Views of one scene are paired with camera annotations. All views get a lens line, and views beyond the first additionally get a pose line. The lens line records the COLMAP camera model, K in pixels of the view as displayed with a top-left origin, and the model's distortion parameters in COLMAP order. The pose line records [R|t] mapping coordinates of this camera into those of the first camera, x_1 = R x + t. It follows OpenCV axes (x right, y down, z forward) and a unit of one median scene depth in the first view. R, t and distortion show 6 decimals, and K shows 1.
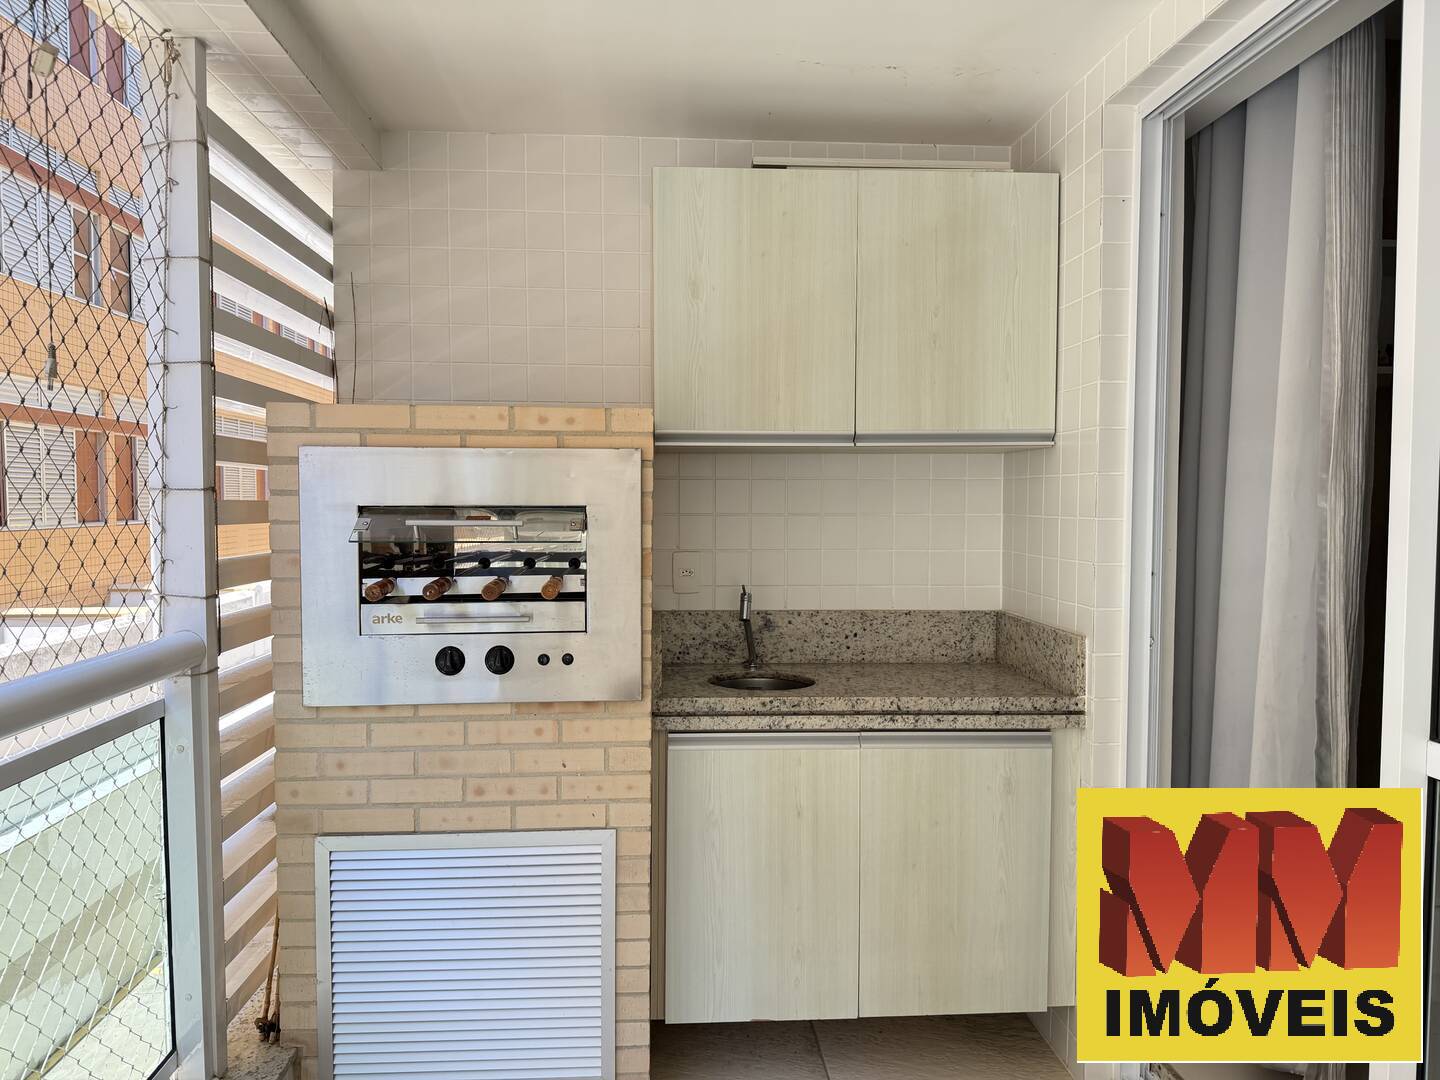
lens RADIAL K [[1013.3, 0, 720.0], [0, 1013.3, 540.0], [0, 0, 1]] dist [0.115786, -0.184753]
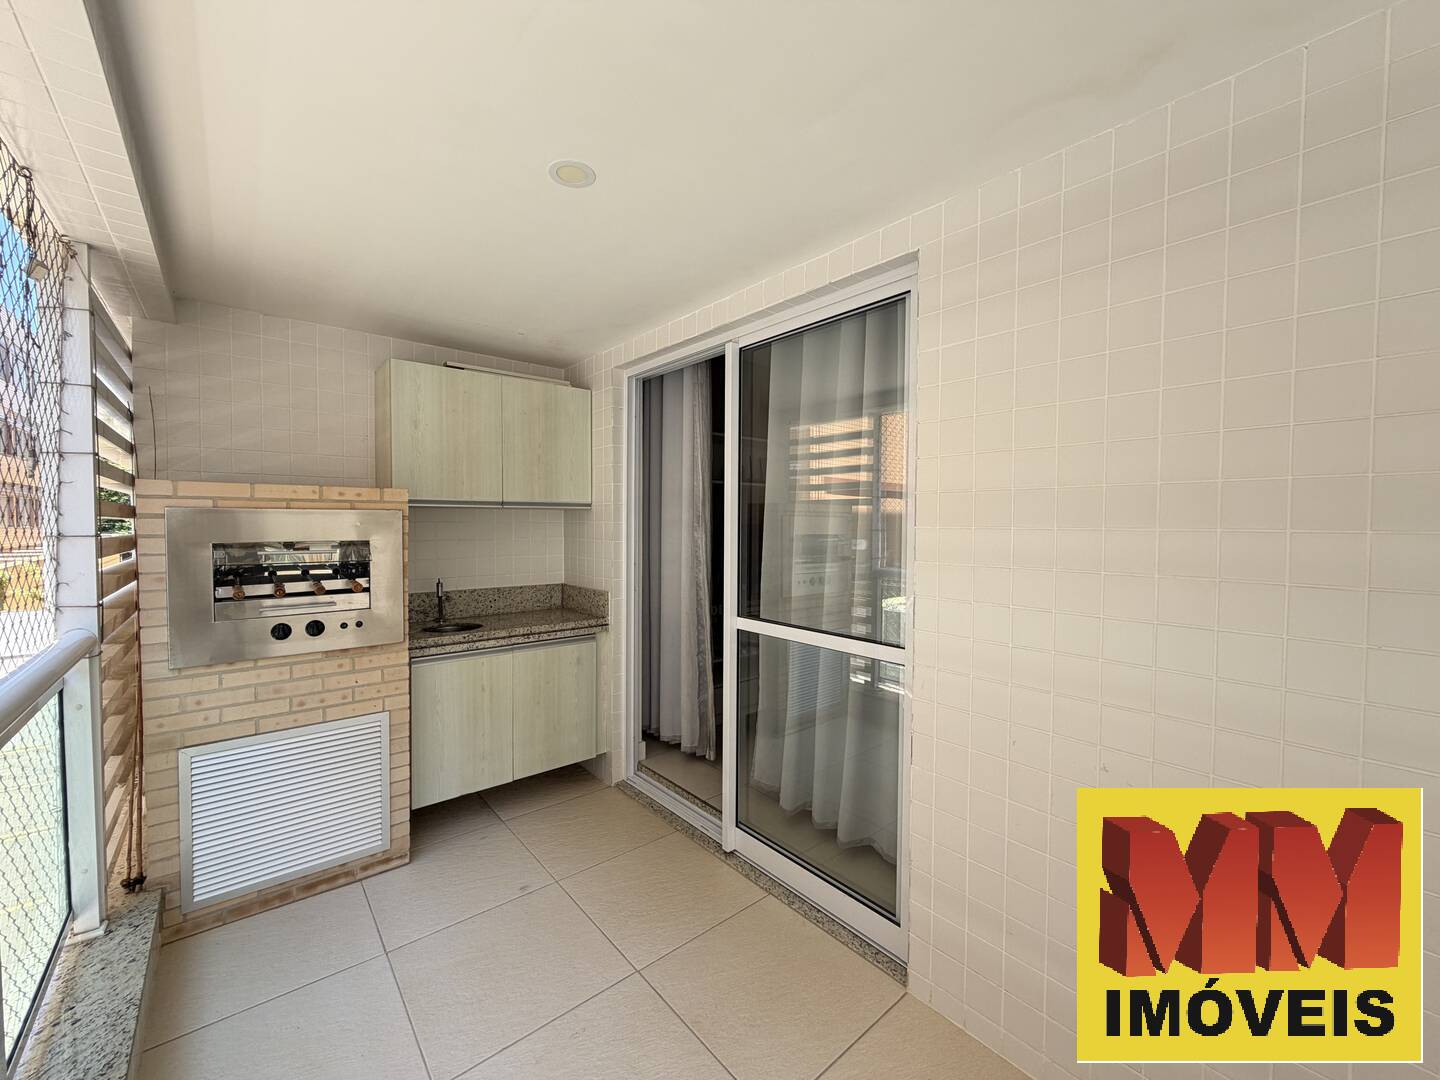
lens RADIAL K [[571.7, 0, 715.7], [0, 571.7, 534.7], [0, 0, 1]] dist [0.003396, -0.000343]
pose [[0.810543, -0.012567, 0.585545, -0.227676], [0.021502, 0.999734, -0.008308, -0.021742], [-0.585285, 0.019324, 0.810597, -0.217277]]
